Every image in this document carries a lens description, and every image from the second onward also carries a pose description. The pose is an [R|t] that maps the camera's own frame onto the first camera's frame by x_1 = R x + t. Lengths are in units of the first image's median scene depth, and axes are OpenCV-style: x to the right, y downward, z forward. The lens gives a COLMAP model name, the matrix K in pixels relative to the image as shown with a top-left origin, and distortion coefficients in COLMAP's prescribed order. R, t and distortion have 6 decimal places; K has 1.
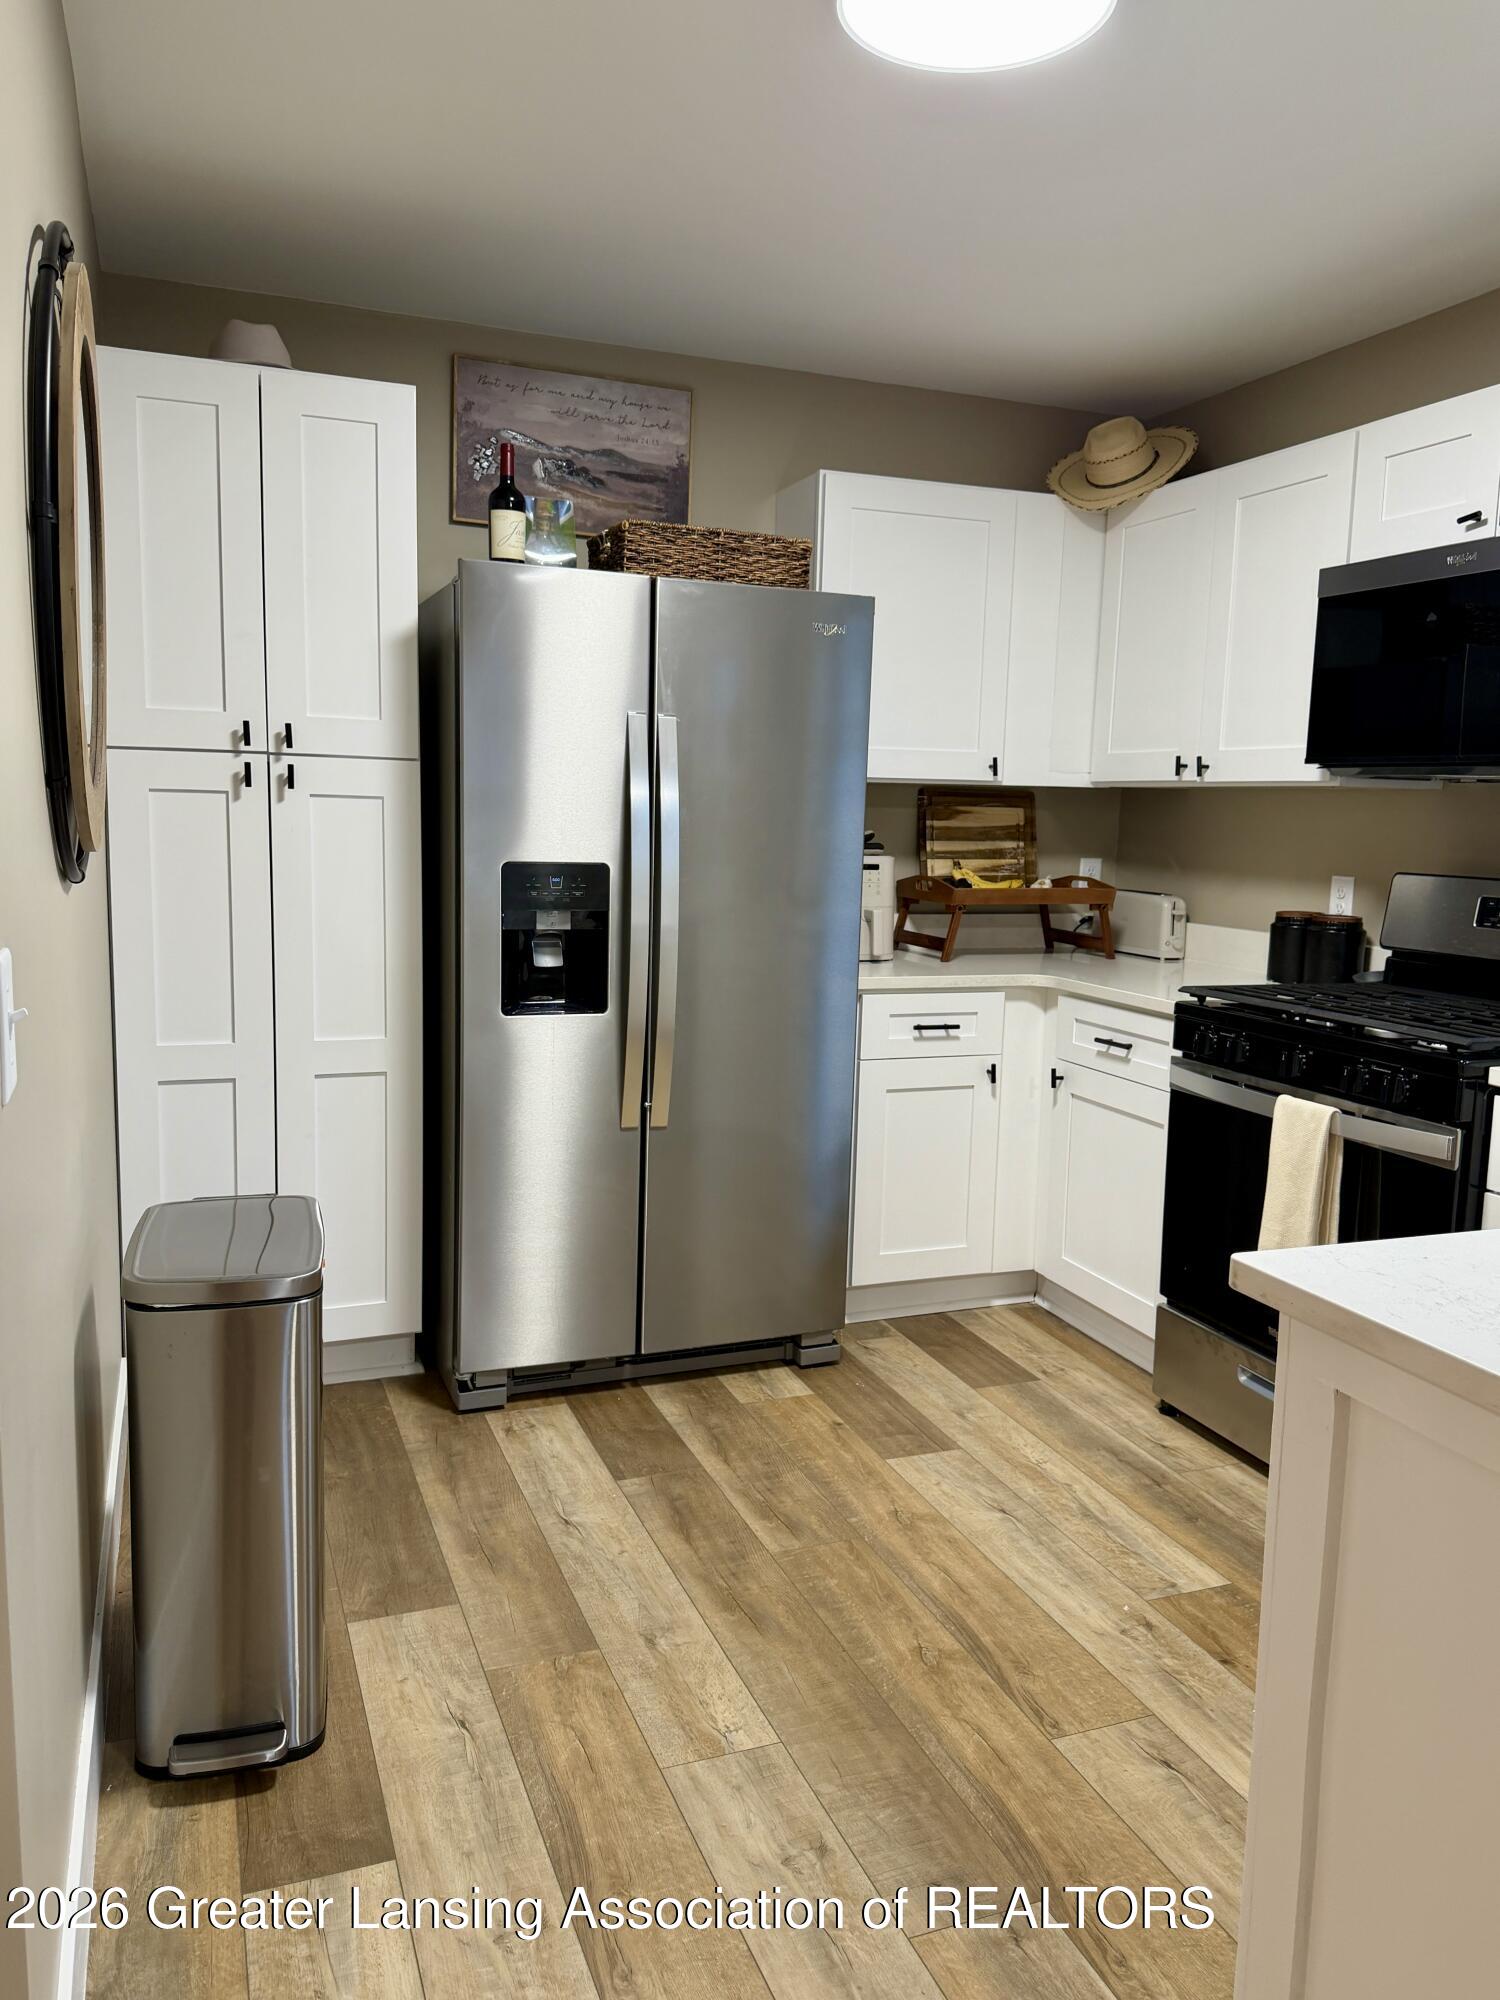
lens RADIAL K [[1444.6, 0, 750.0], [0, 1444.6, 1000.0], [0, 0, 1]] dist [0.137565, -0.263016]
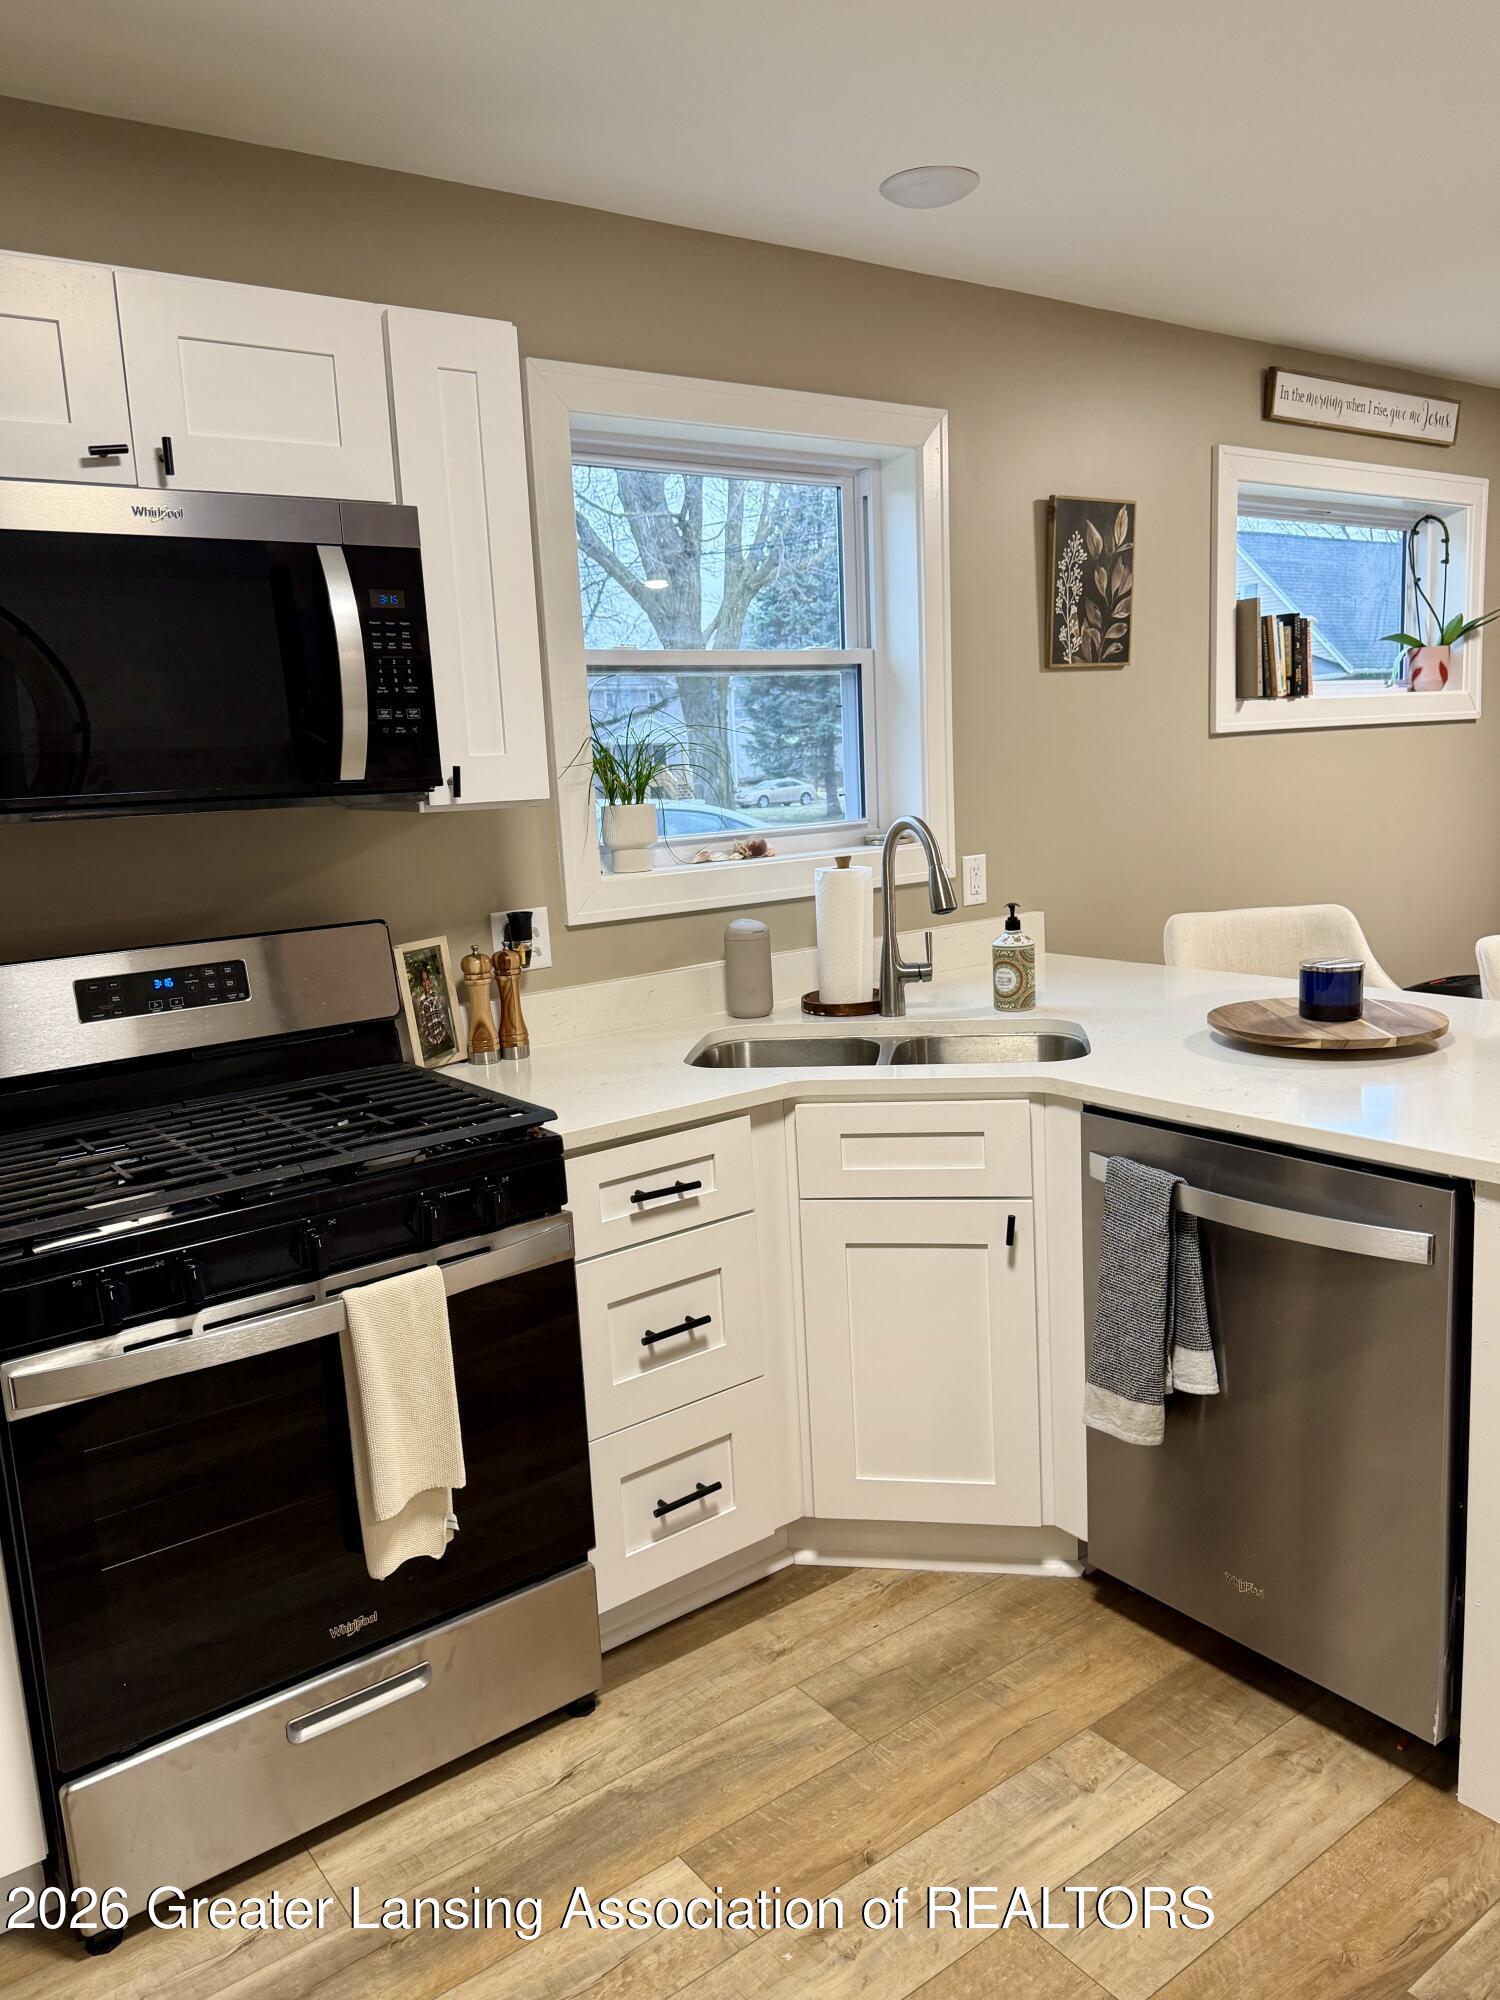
lens RADIAL K [[1450.1, 0, 752.1], [0, 1450.1, 992.6], [0, 0, 1]] dist [0.153651, -0.305752]
pose [[-0.266514, -0.175649, 0.947691, -0.282076], [0.168394, 0.959645, 0.225221, -0.174174], [-0.949007, 0.219610, -0.226181, 0.860916]]
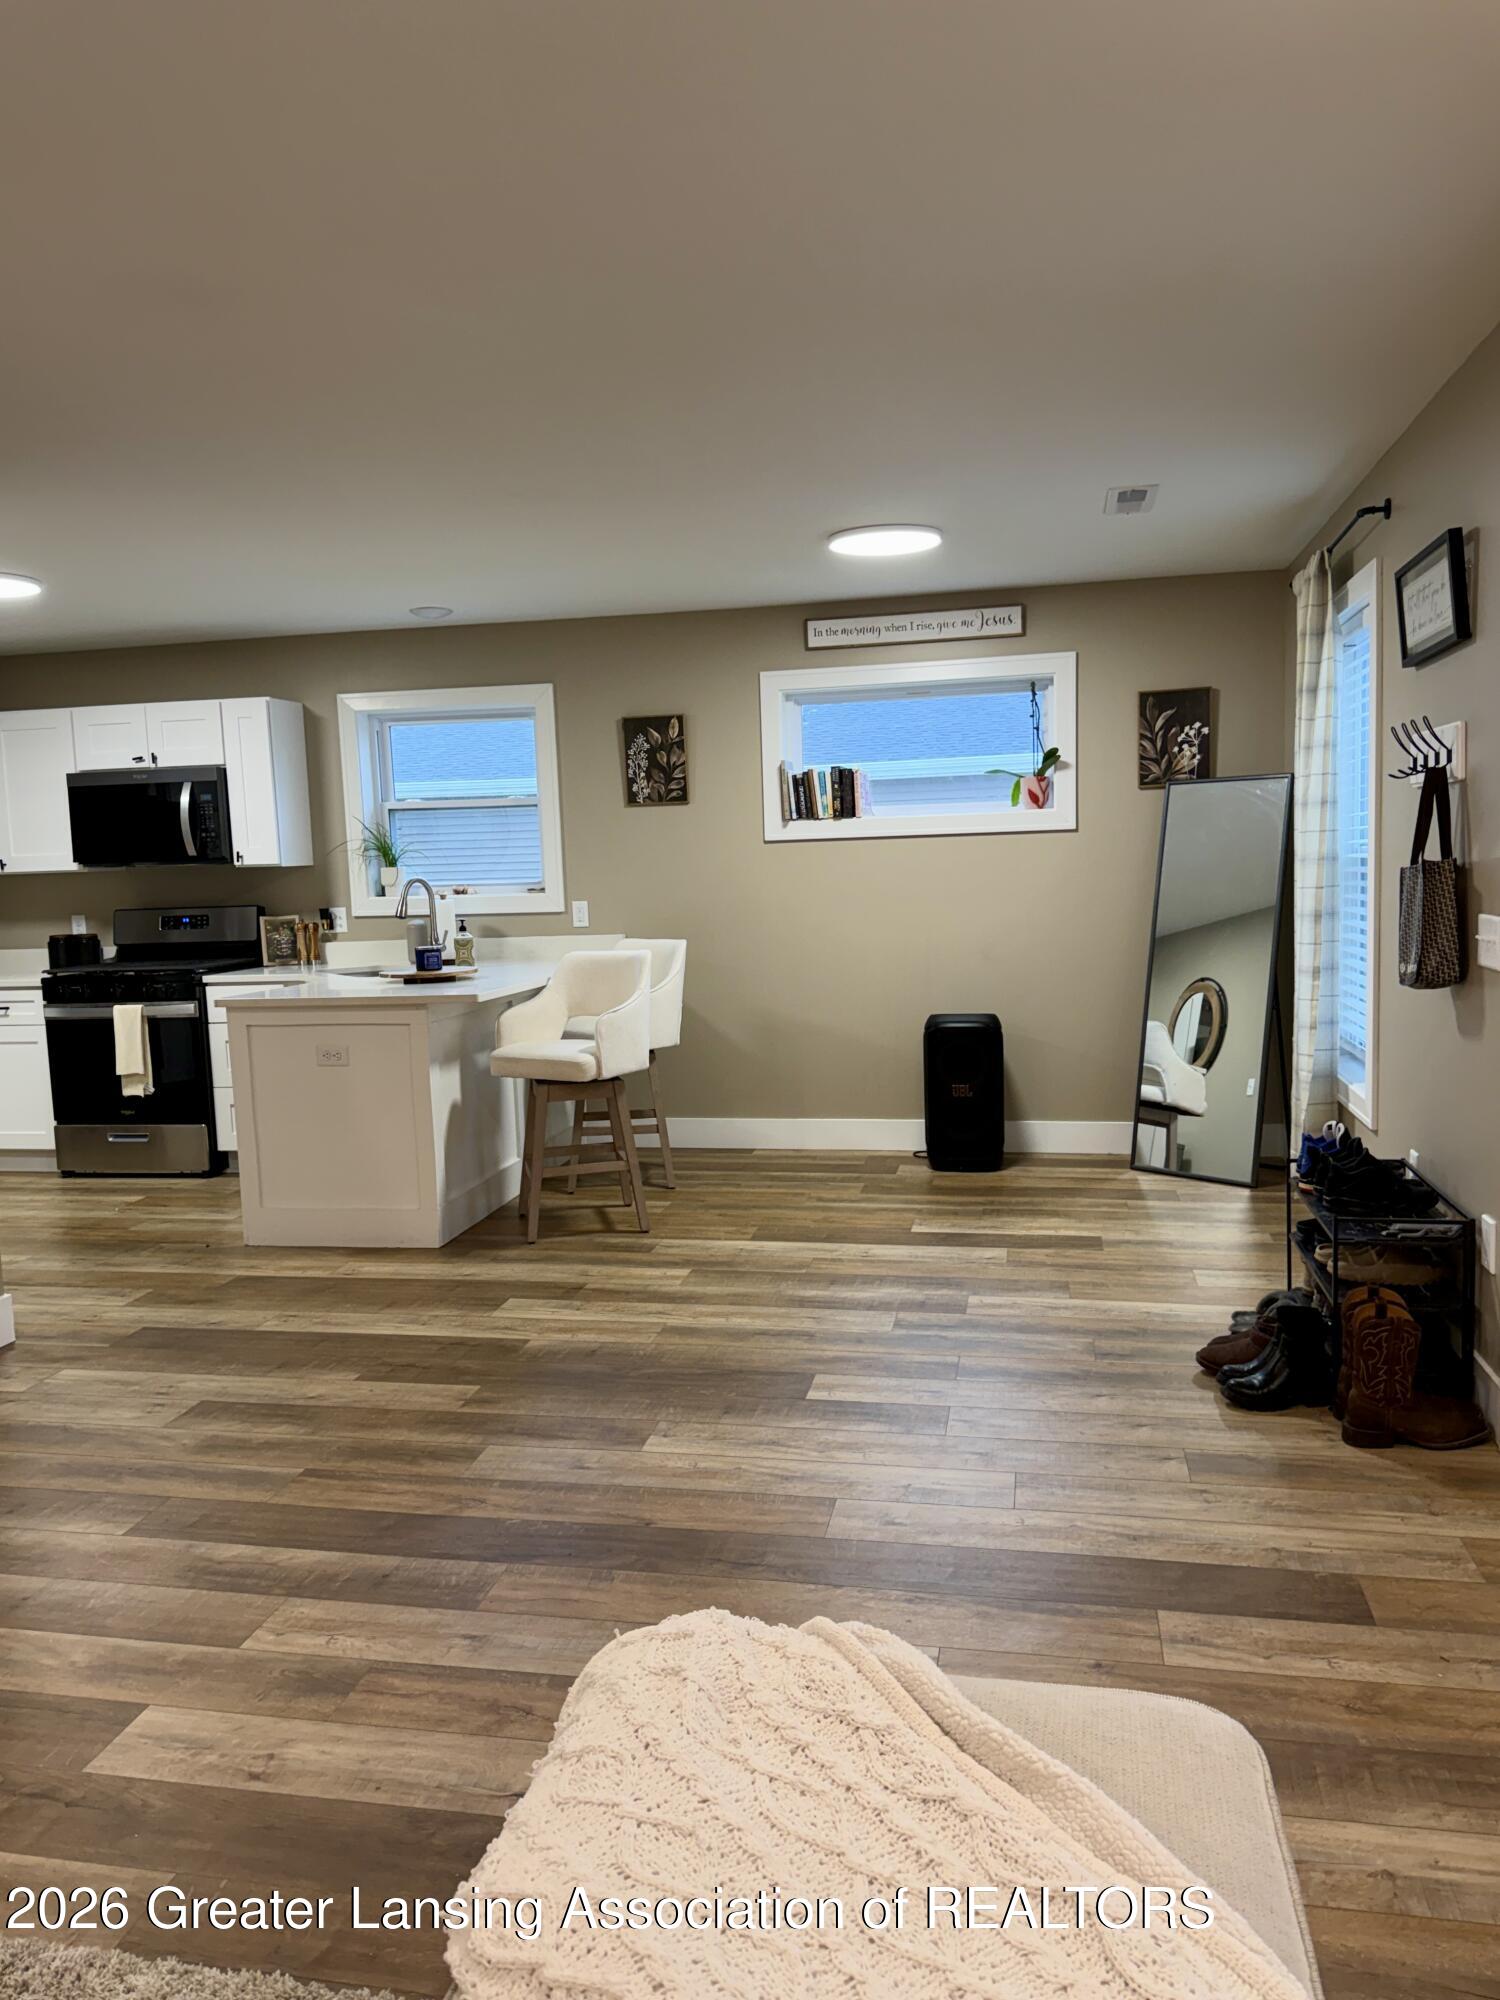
lens RADIAL K [[1450.1, 0, 752.1], [0, 1450.1, 992.6], [0, 0, 1]] dist [0.153651, -0.305752]
pose [[0.536023, -0.123613, 0.835104, -0.953230], [0.160161, 0.986147, 0.043169, 0.095628], [-0.828871, 0.110611, 0.548395, -1.023691]]
